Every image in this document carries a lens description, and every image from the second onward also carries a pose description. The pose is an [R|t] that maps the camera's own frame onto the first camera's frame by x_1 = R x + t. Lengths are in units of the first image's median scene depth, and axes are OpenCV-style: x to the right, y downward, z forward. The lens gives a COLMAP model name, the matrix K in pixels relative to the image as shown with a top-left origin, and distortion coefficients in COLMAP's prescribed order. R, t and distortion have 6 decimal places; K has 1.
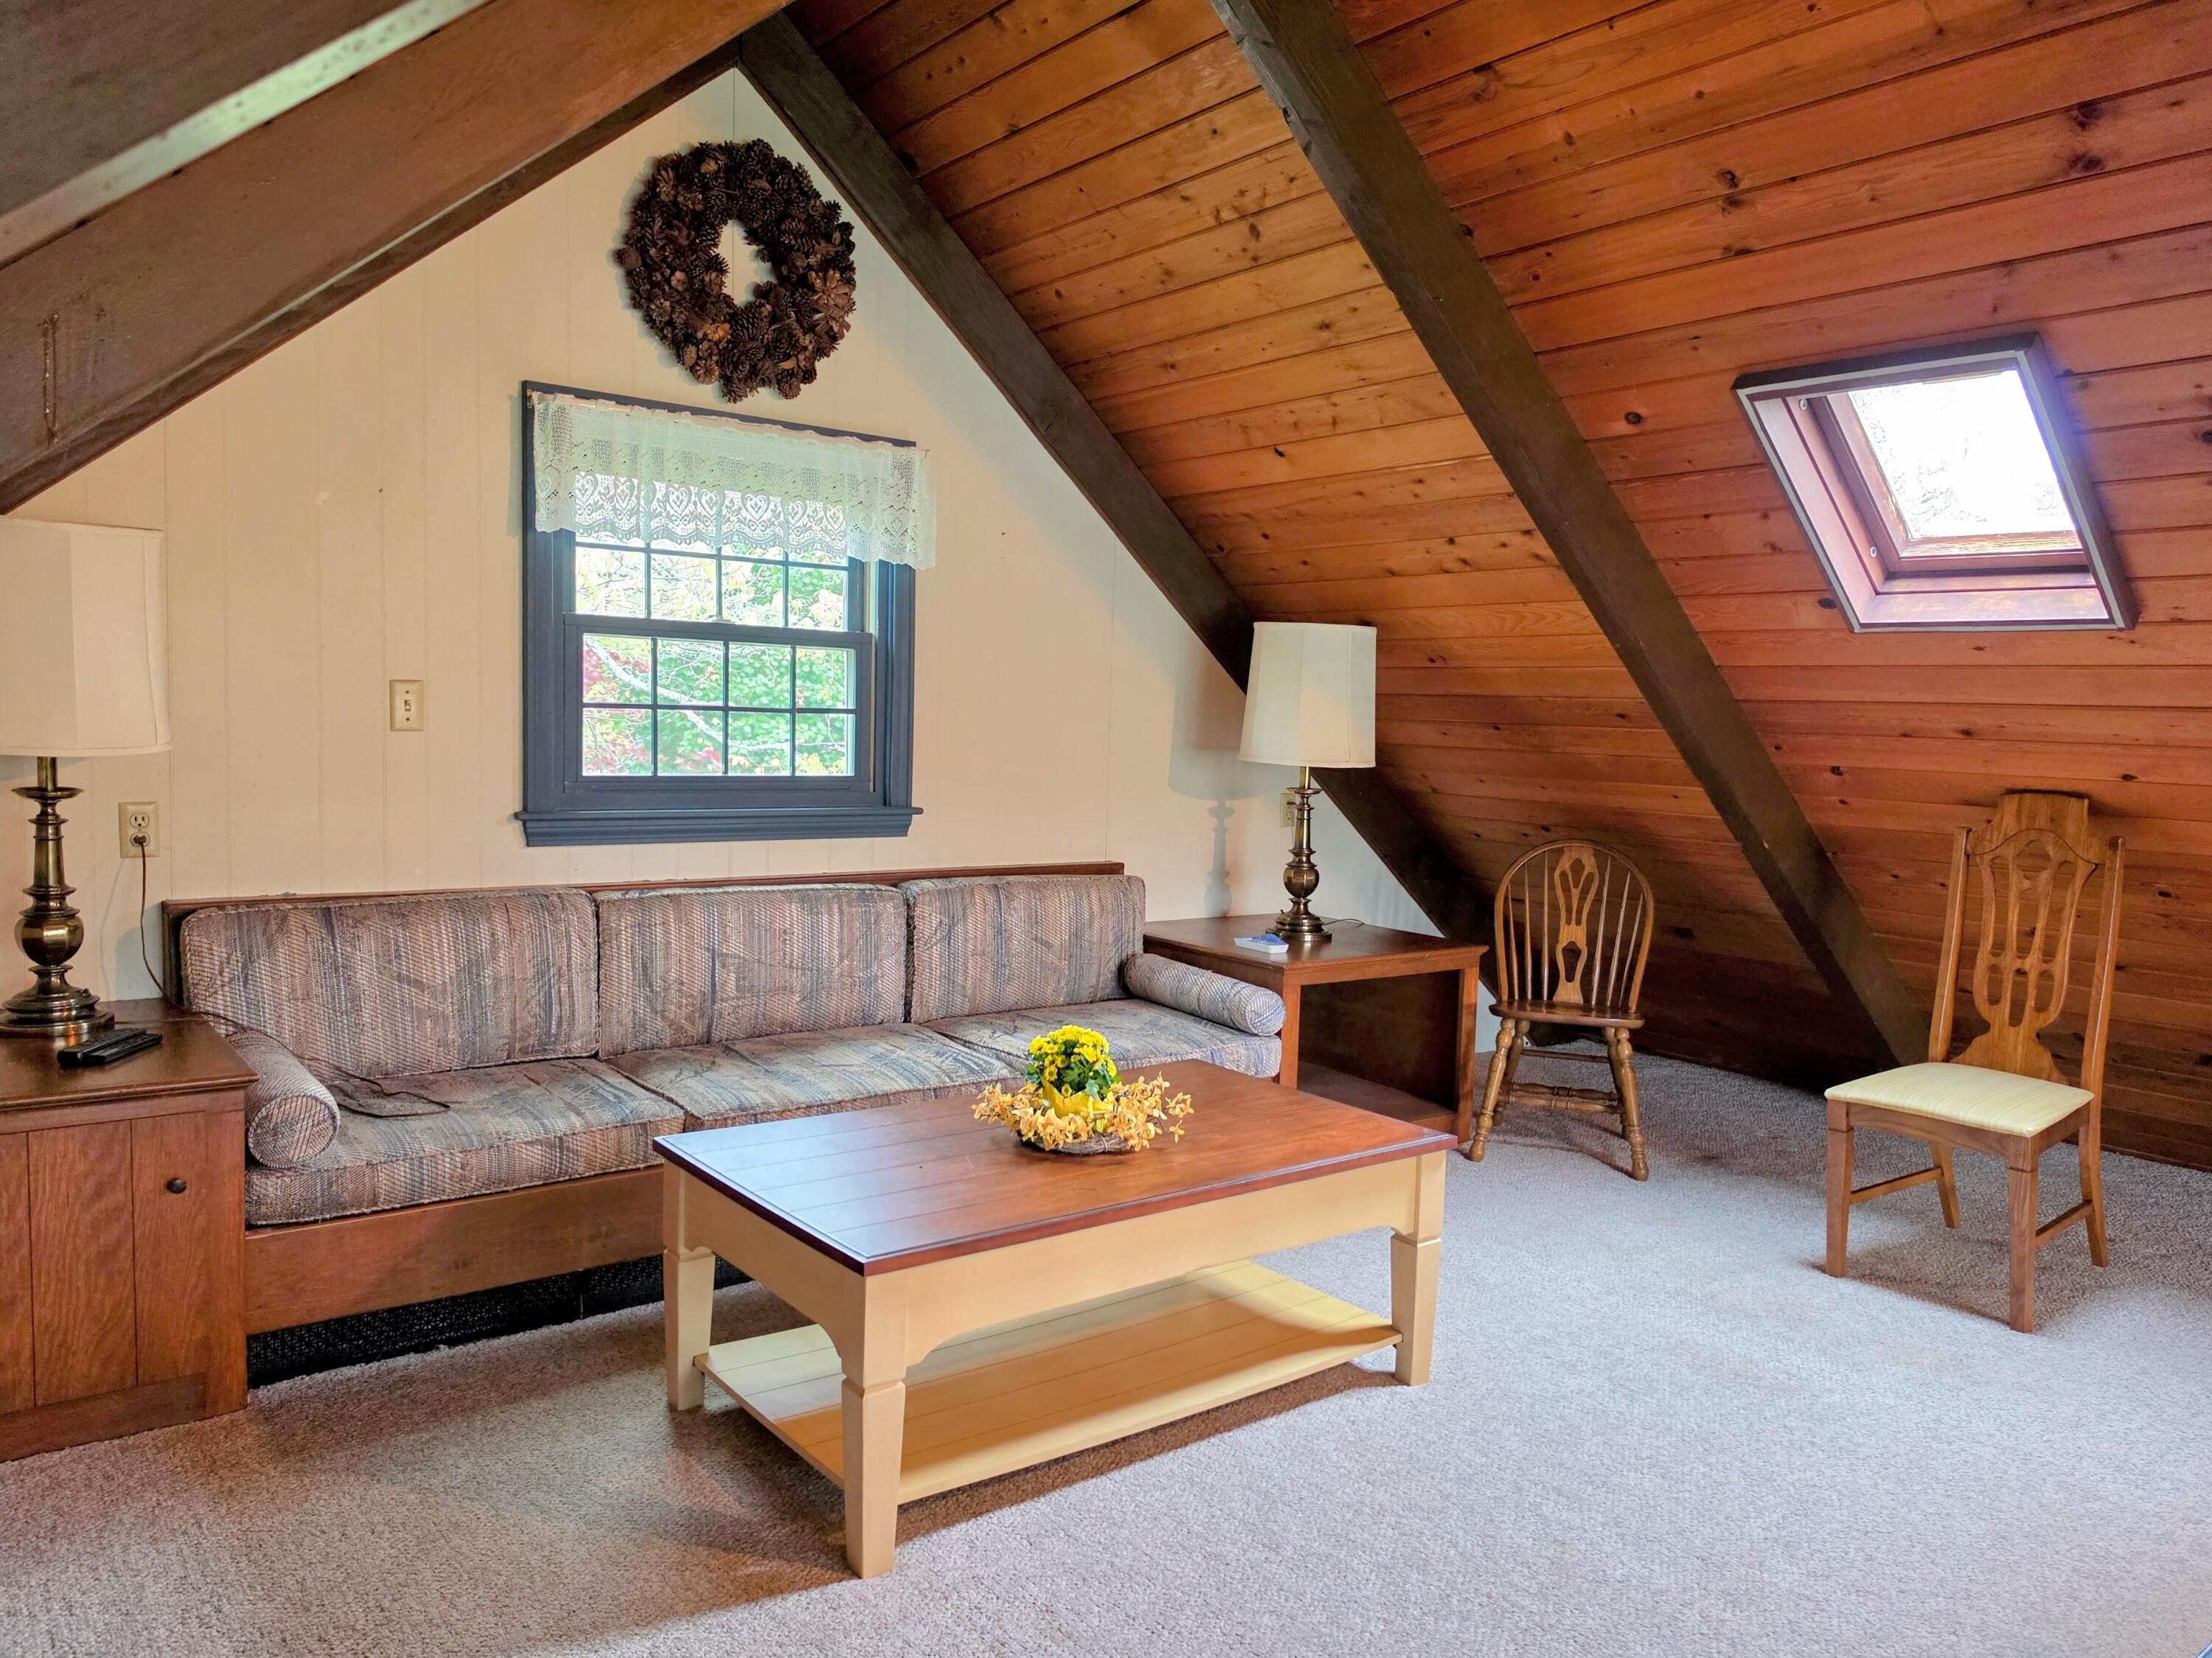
lens RADIAL K [[1565.9, 0, 1094.0], [0, 1565.9, 829.7], [0, 0, 1]] dist [0.057283, -0.066917]
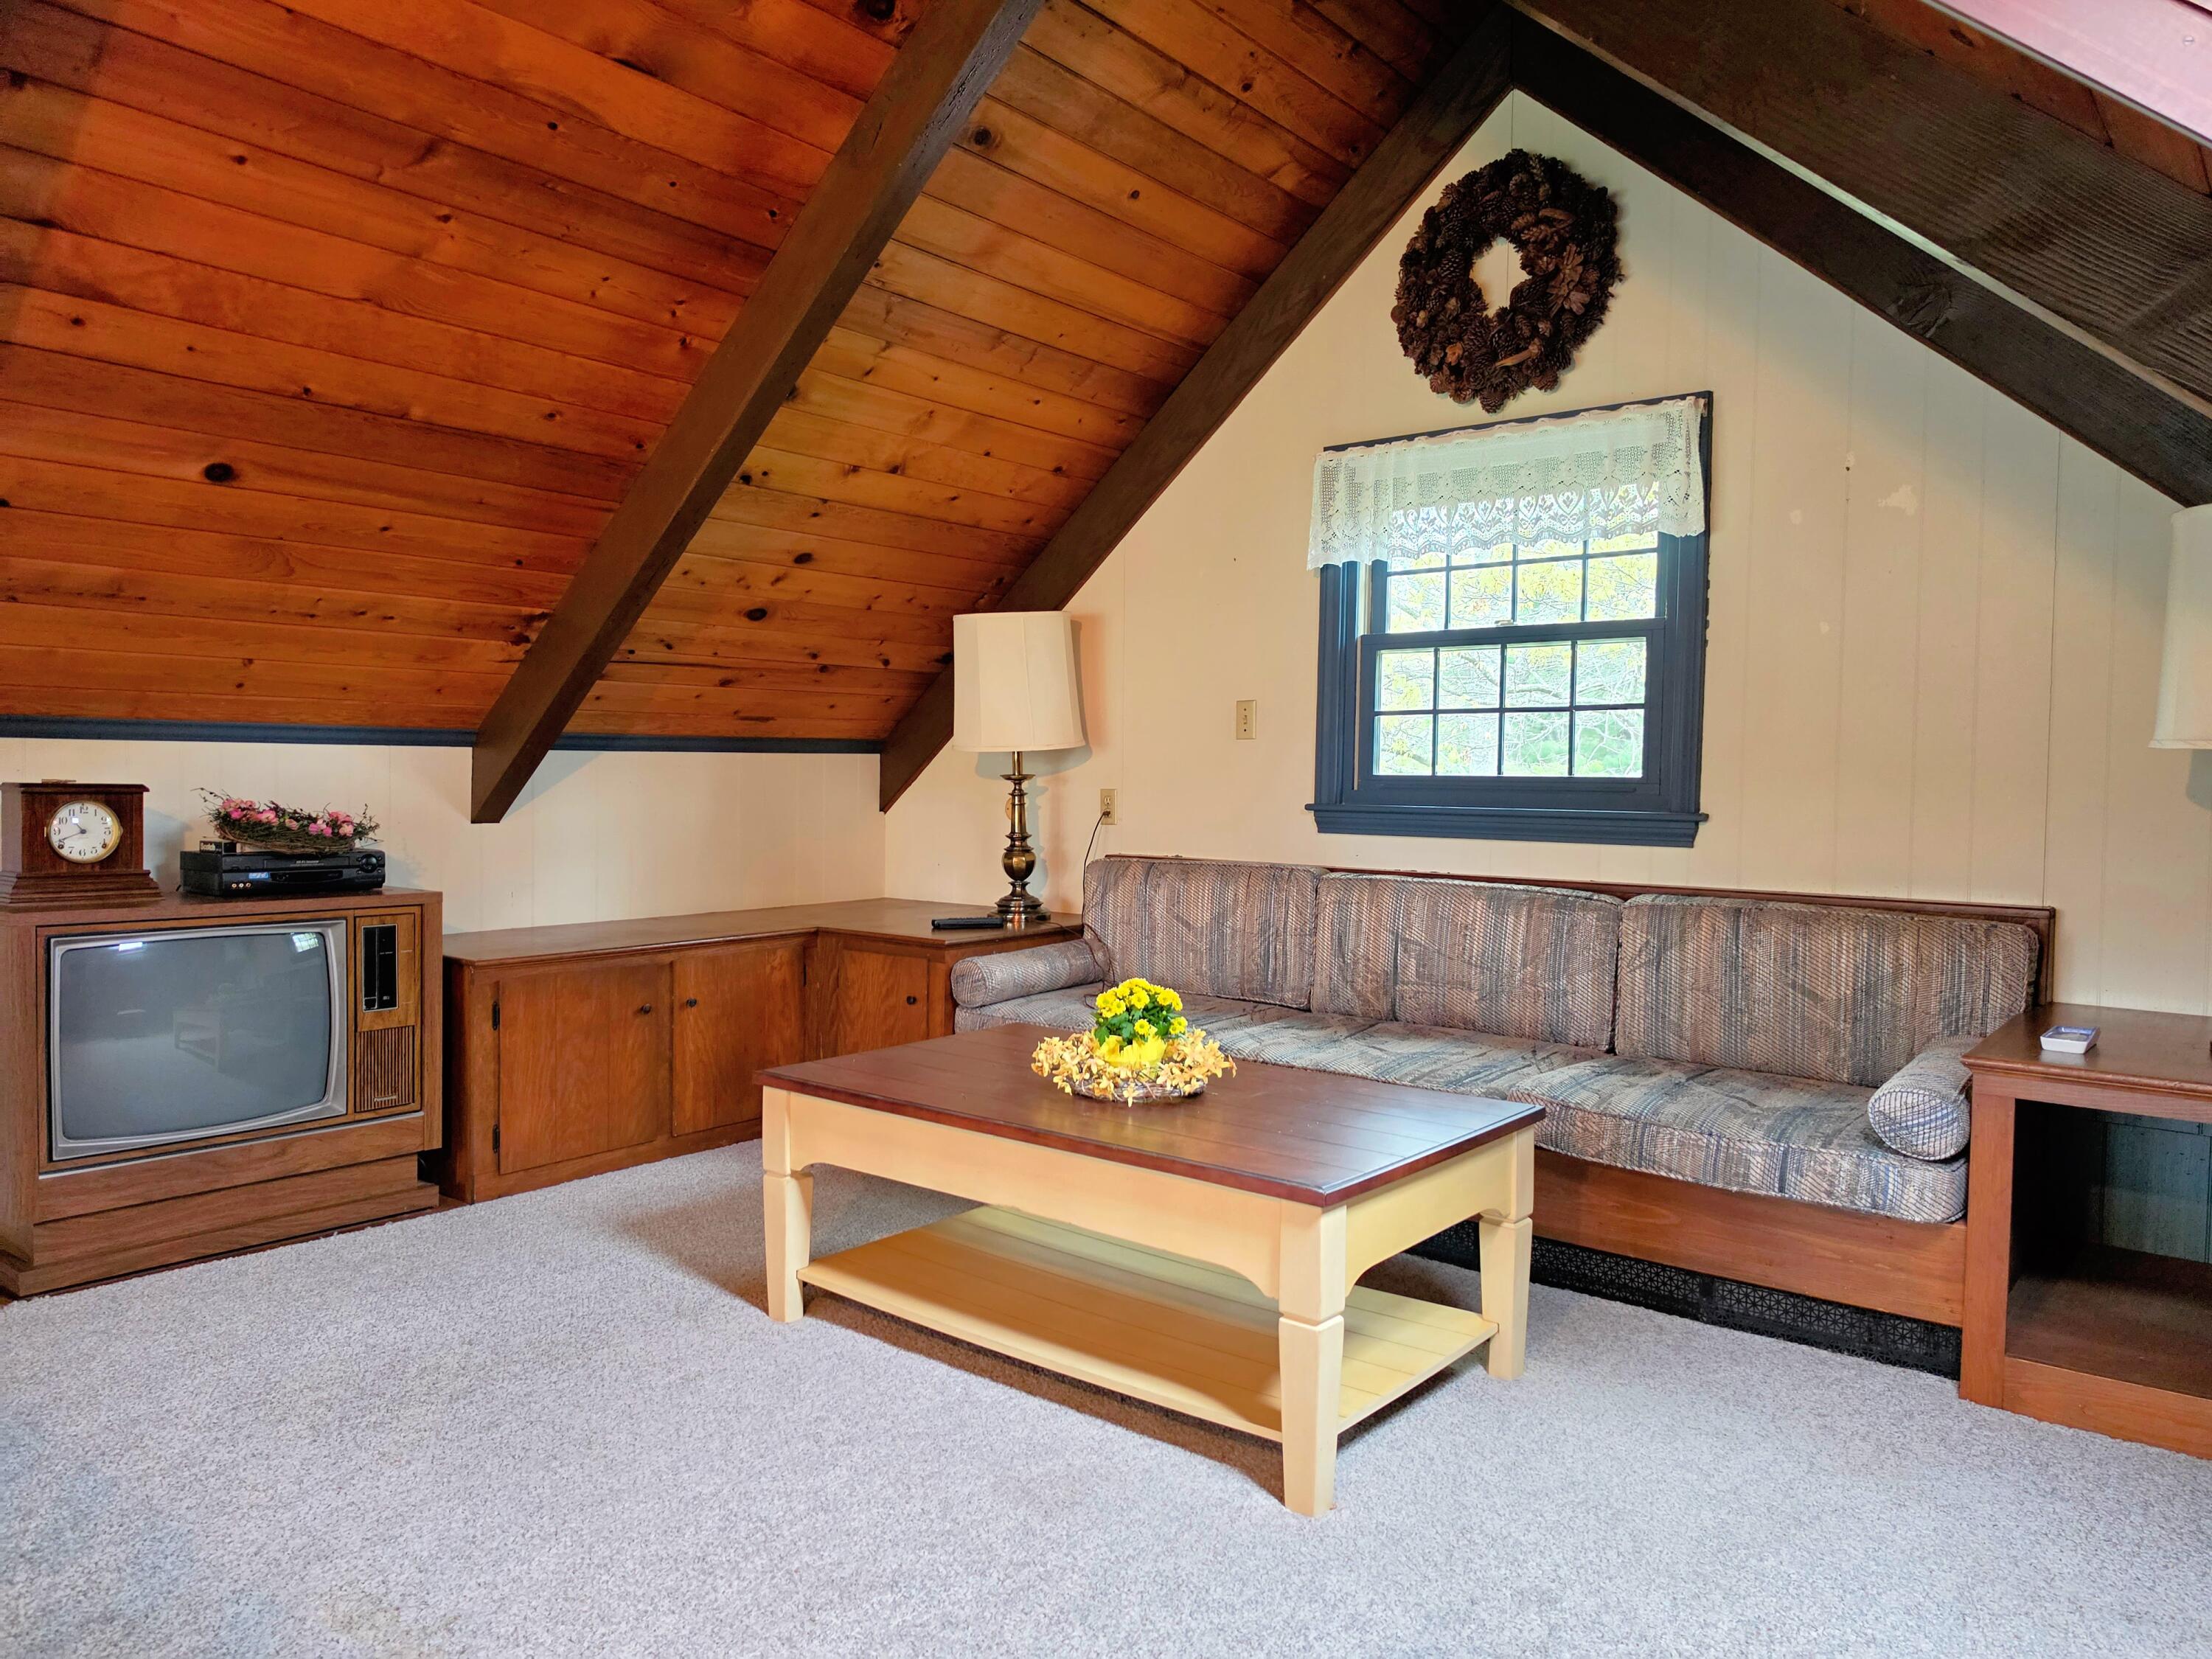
lens RADIAL K [[1566.0, 0, 1095.3], [0, 1566.0, 826.3], [0, 0, 1]] dist [0.057283, -0.066917]
pose [[0.227443, 0.032365, -0.973253, 0.739013], [-0.056150, 0.998221, 0.020074, -0.007062], [0.972171, 0.050083, 0.228856, 0.536230]]
